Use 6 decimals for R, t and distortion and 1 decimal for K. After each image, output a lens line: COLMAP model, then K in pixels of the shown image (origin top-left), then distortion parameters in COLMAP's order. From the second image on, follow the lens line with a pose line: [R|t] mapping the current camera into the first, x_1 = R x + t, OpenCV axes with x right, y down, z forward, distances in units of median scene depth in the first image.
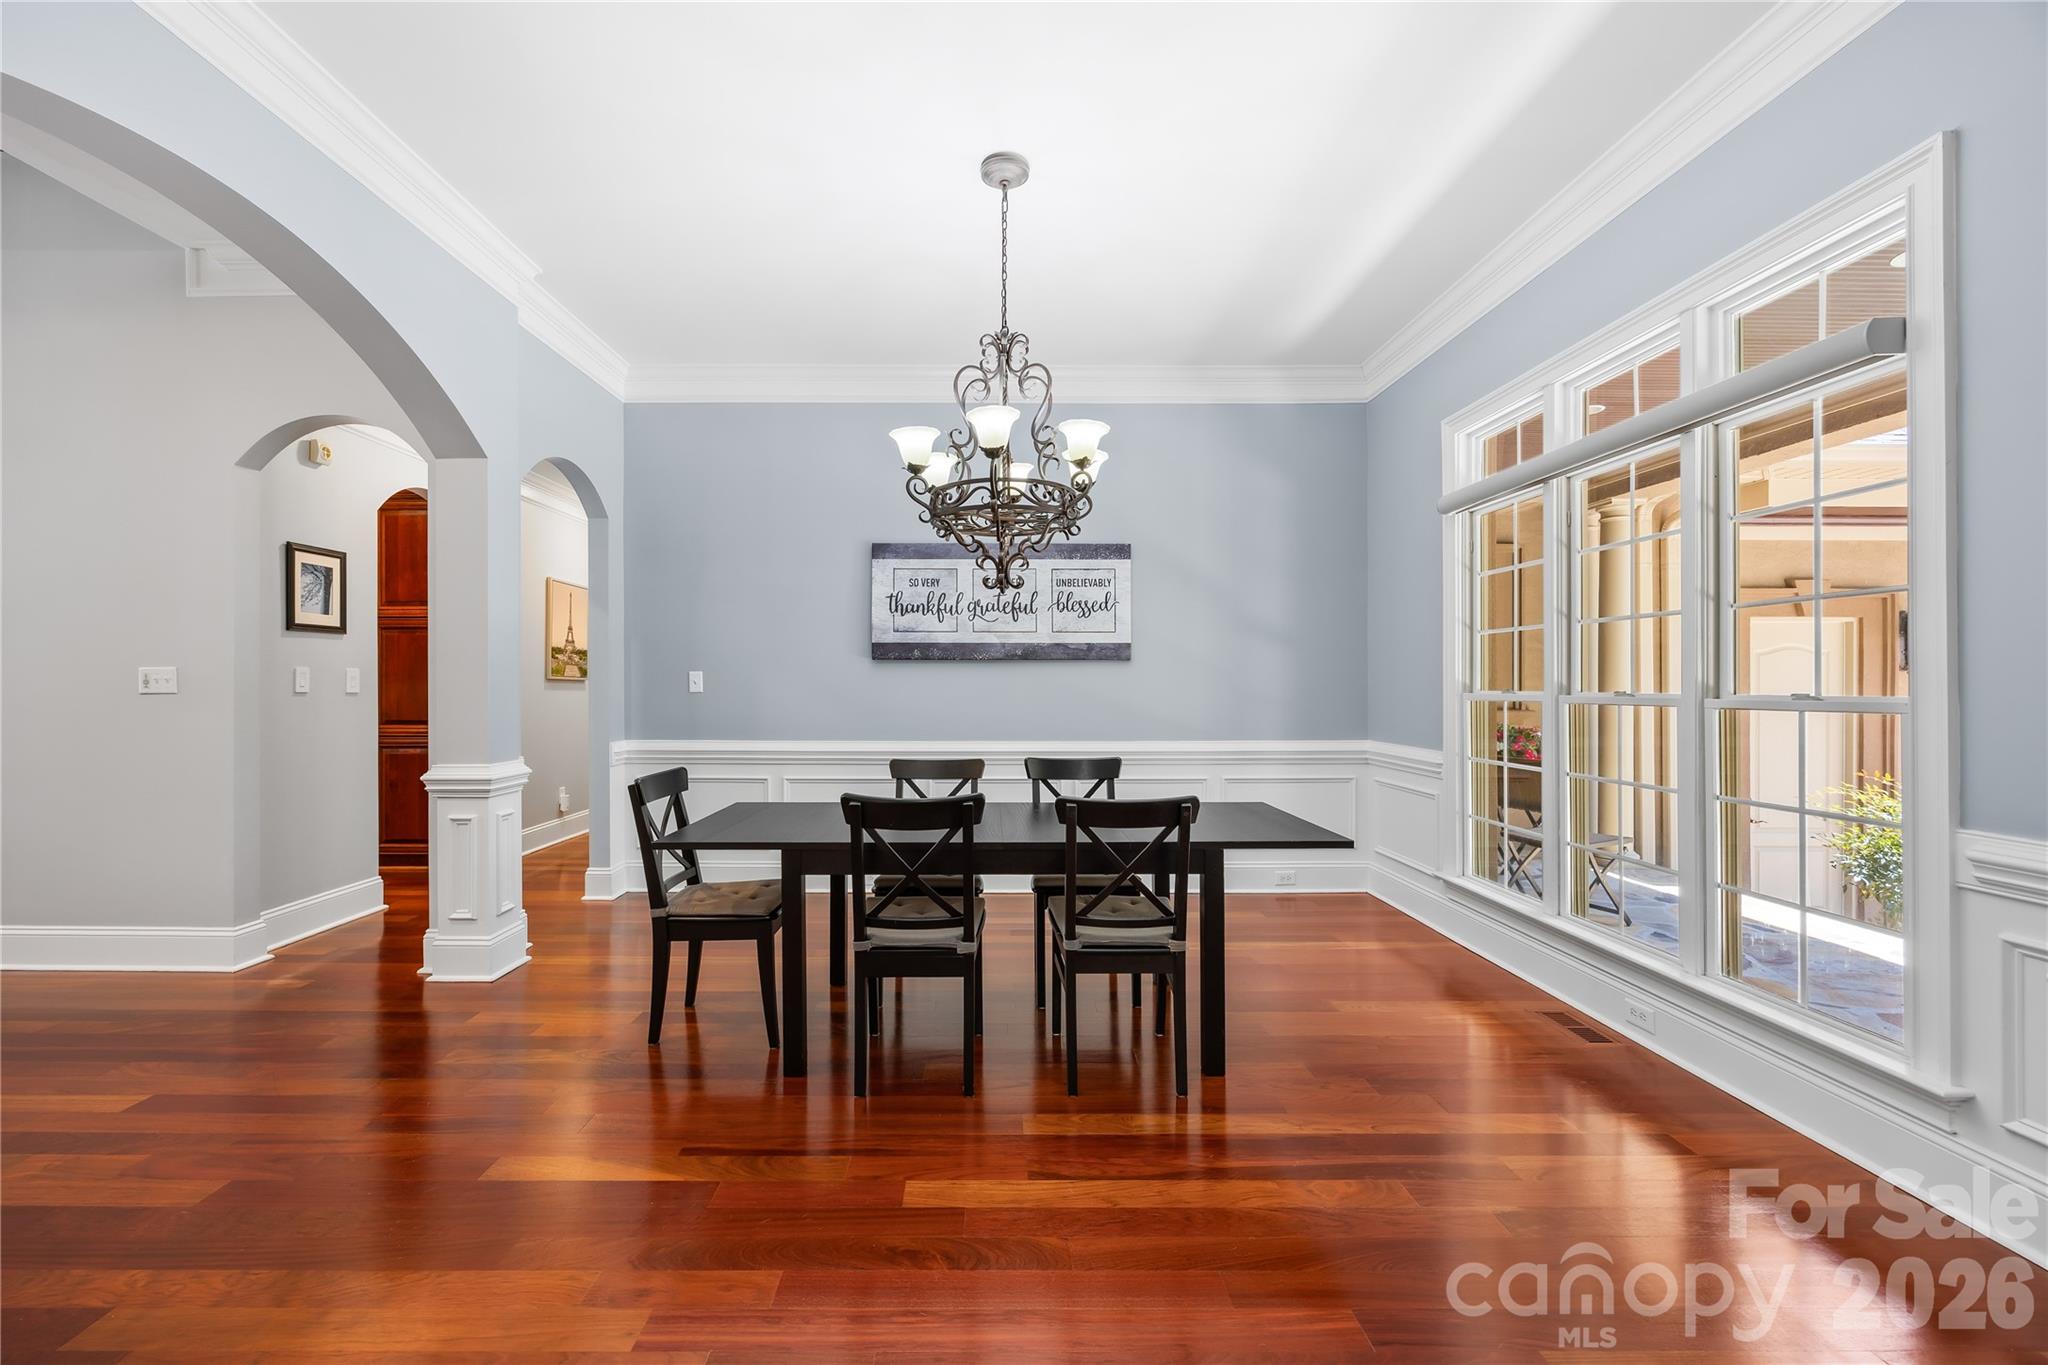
lens RADIAL K [[805.8, 0, 981.5], [0, 805.8, 678.6], [0, 0, 1]] dist [-0.000202, -0.000161]
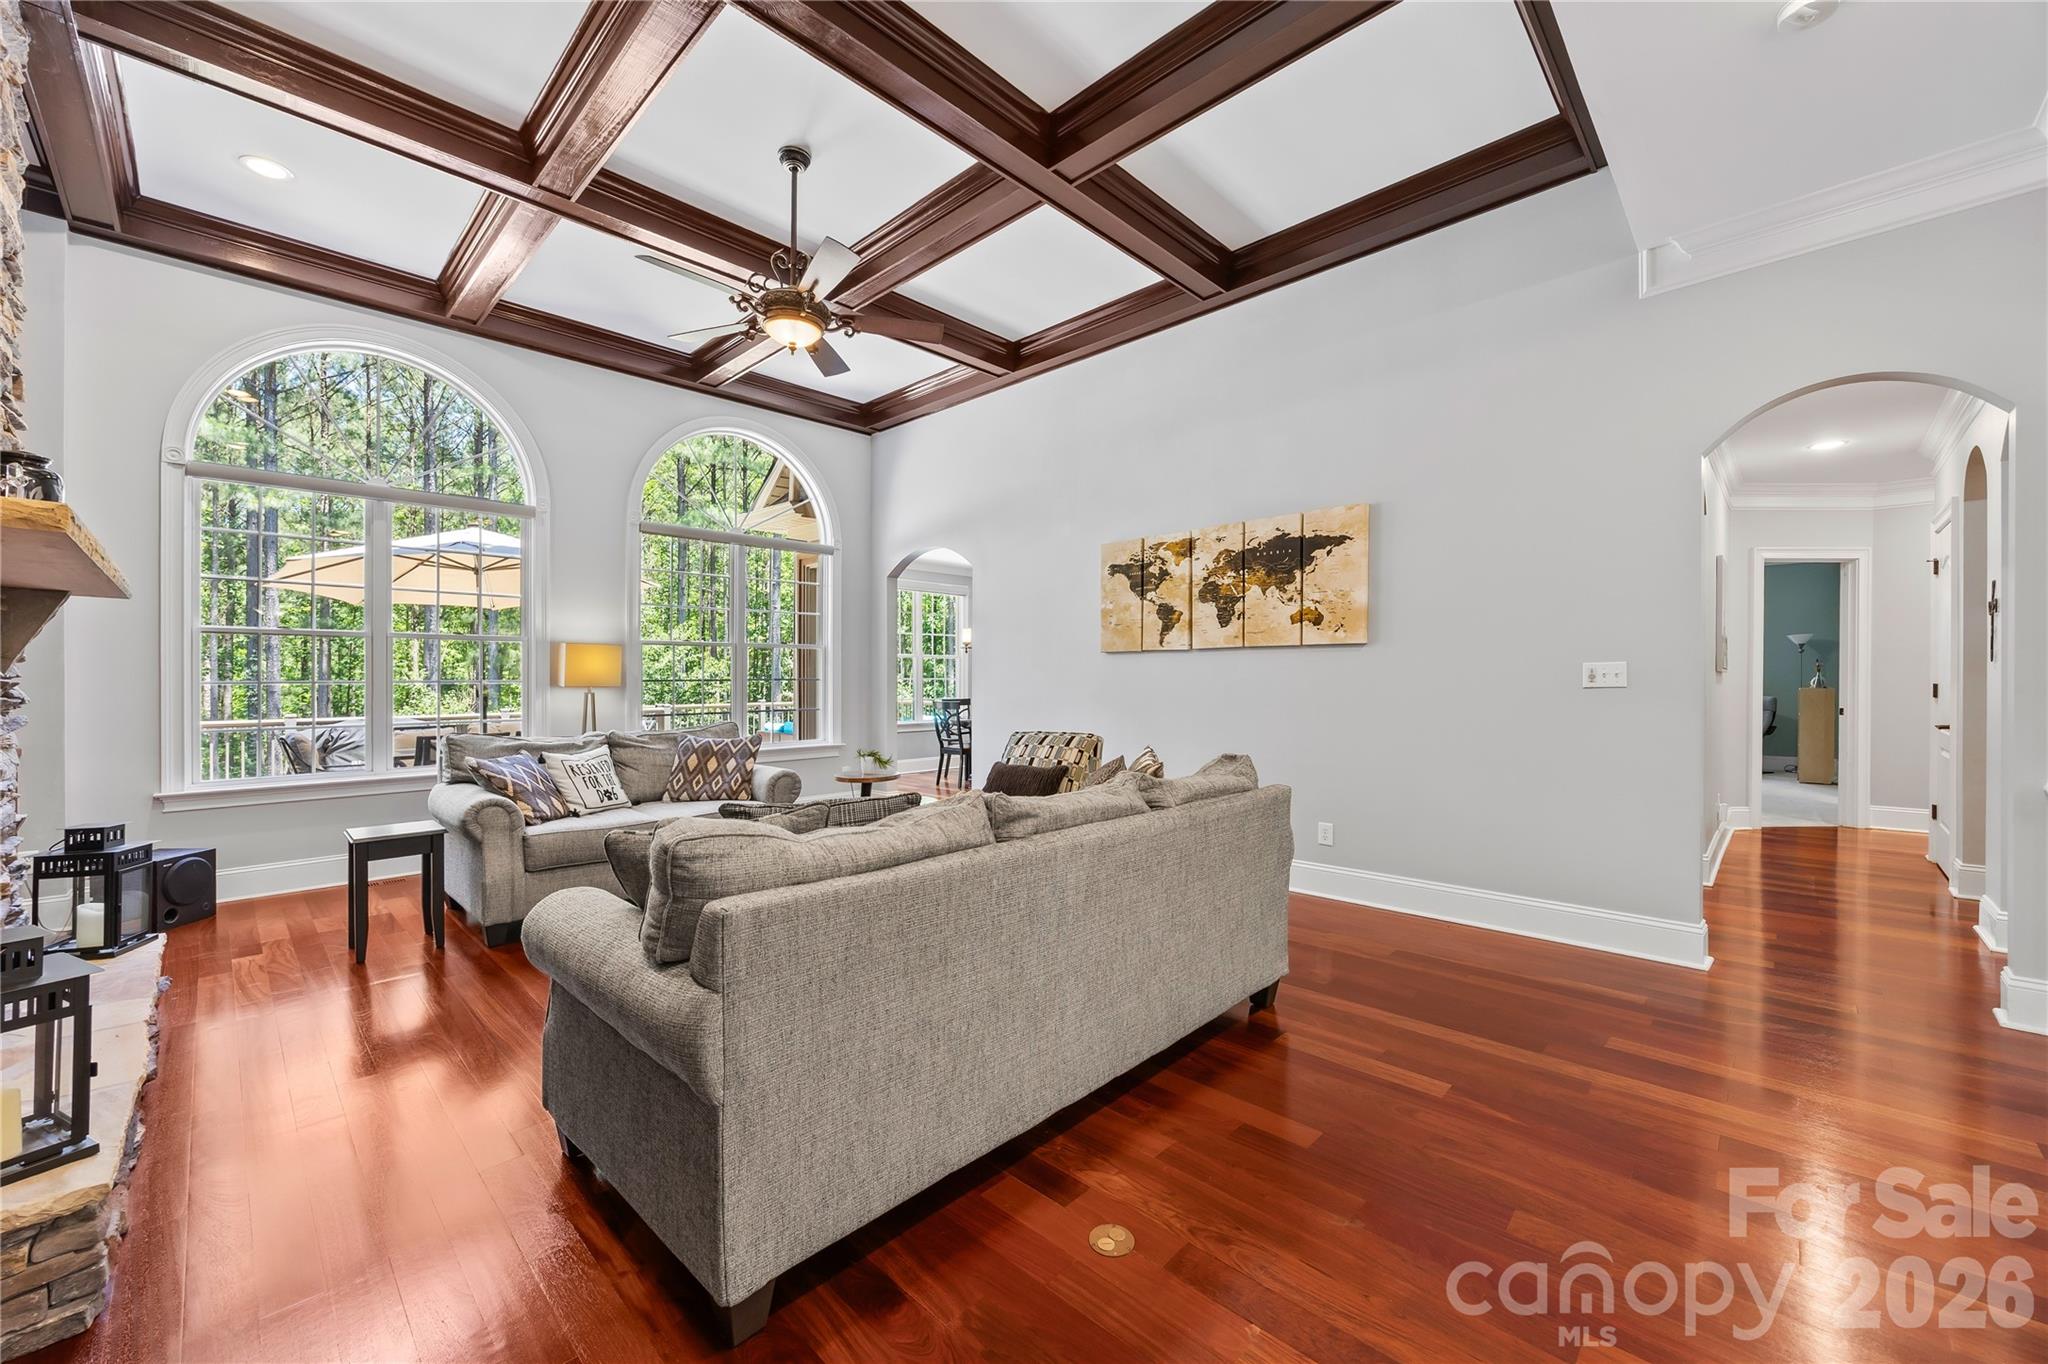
lens RADIAL K [[803.8, 0, 1030.1], [0, 803.8, 682.4], [0, 0, 1]] dist [0.001396, 0.000235]
pose [[0.716932, -0.004776, -0.697127, -0.751865], [0.013566, 0.999883, 0.007101, -0.006202], [0.697011, -0.014548, 0.716912, -0.241514]]
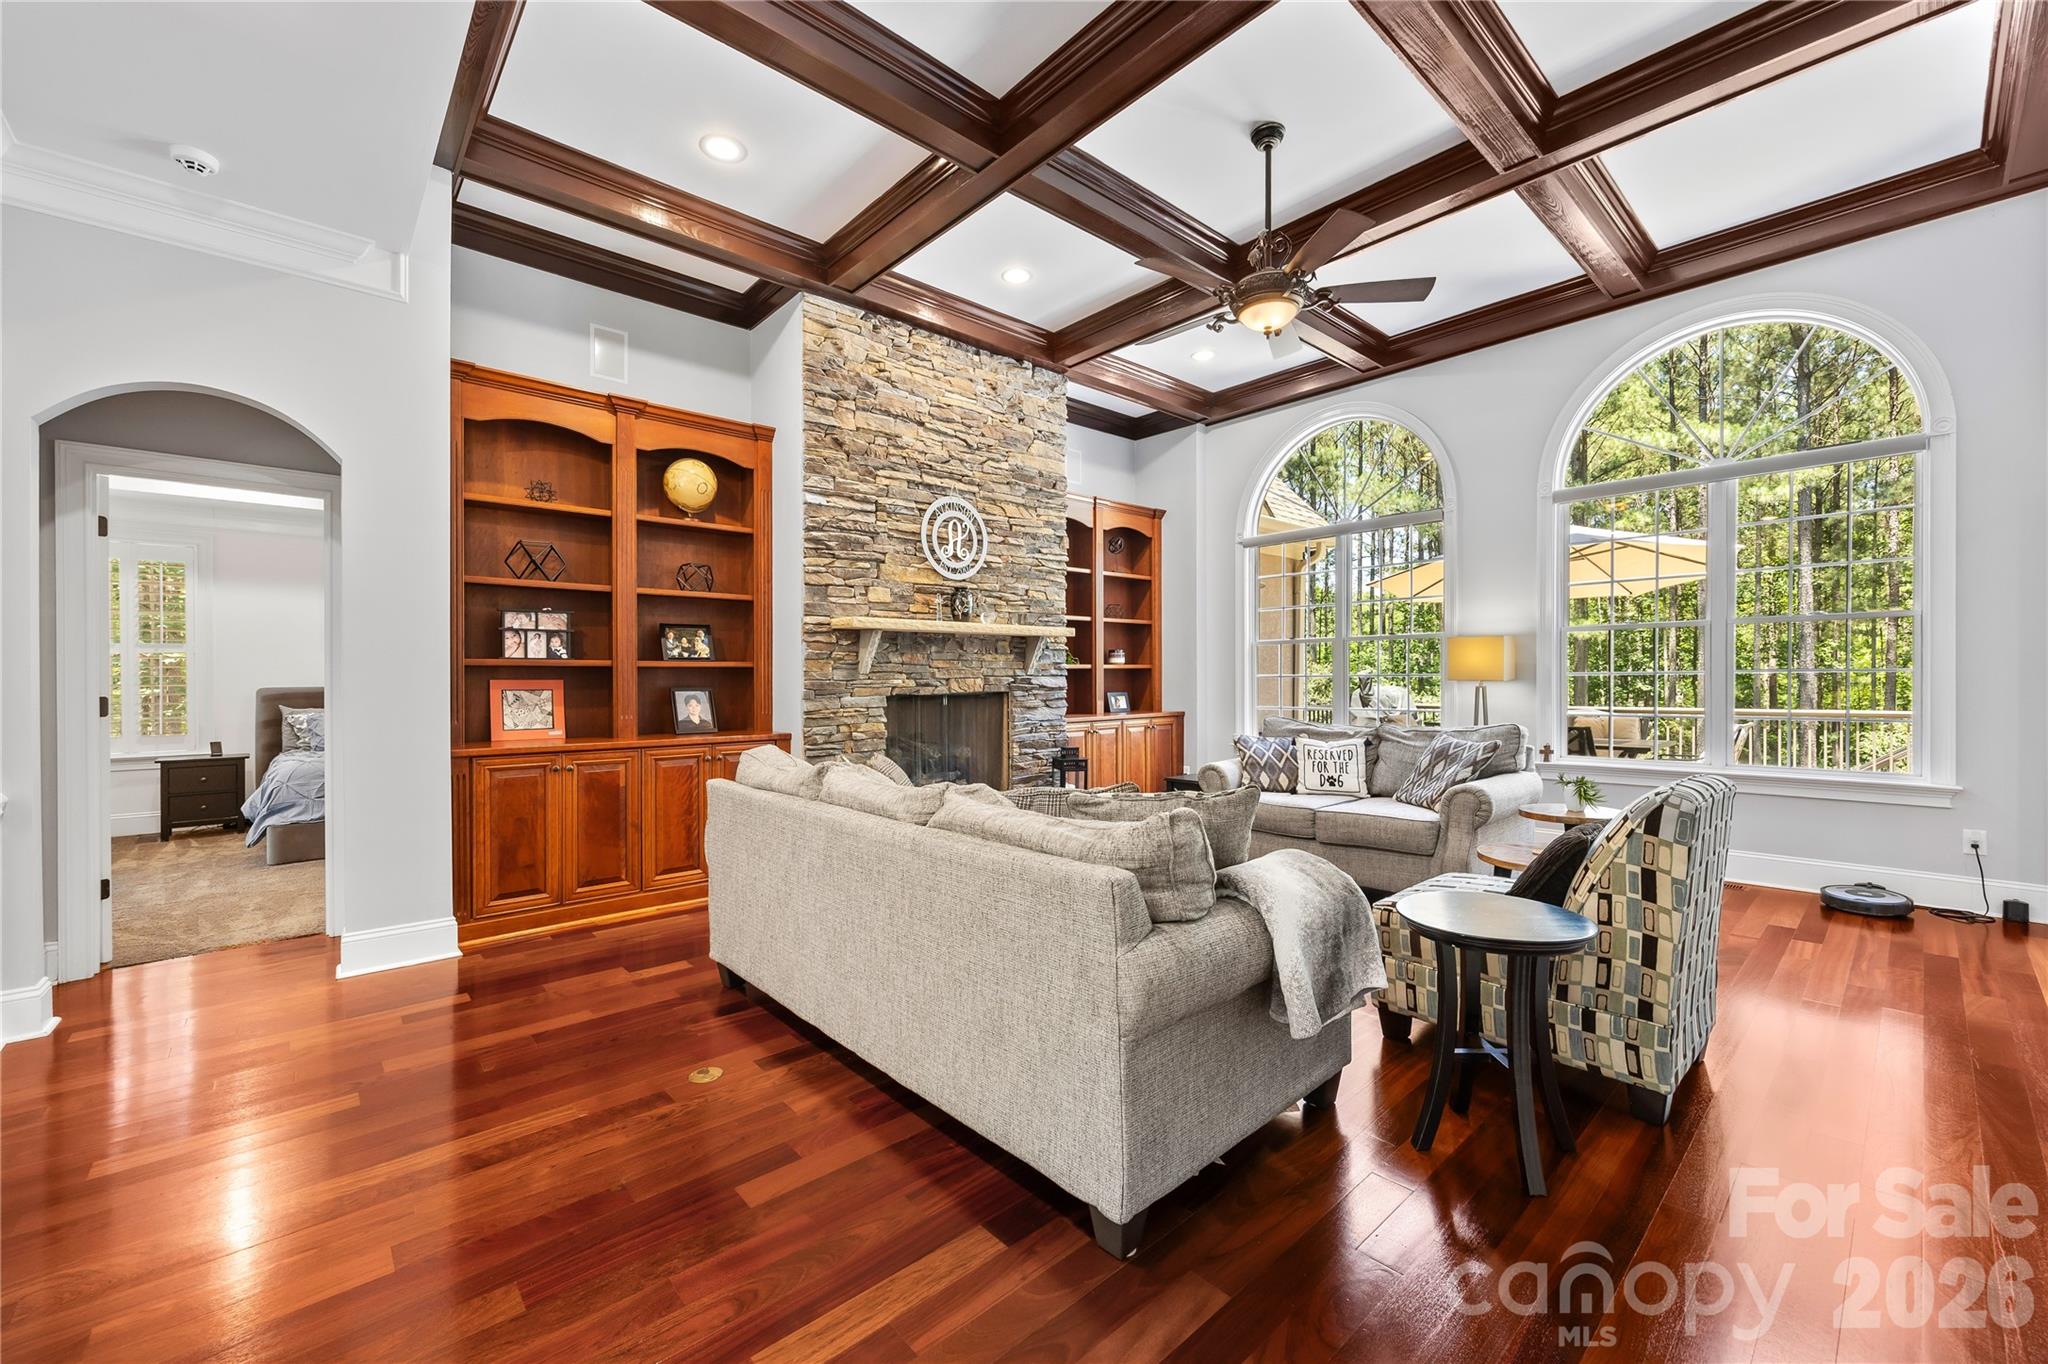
lens RADIAL K [[803.8, 0, 1030.1], [0, 803.8, 682.4], [0, 0, 1]] dist [0.001396, 0.000235]
pose [[-0.734558, 0.004616, -0.678530, -0.794047], [0.010502, 0.999934, -0.004566, 0.002008], [0.678465, -0.010480, -0.734558, 0.793688]]
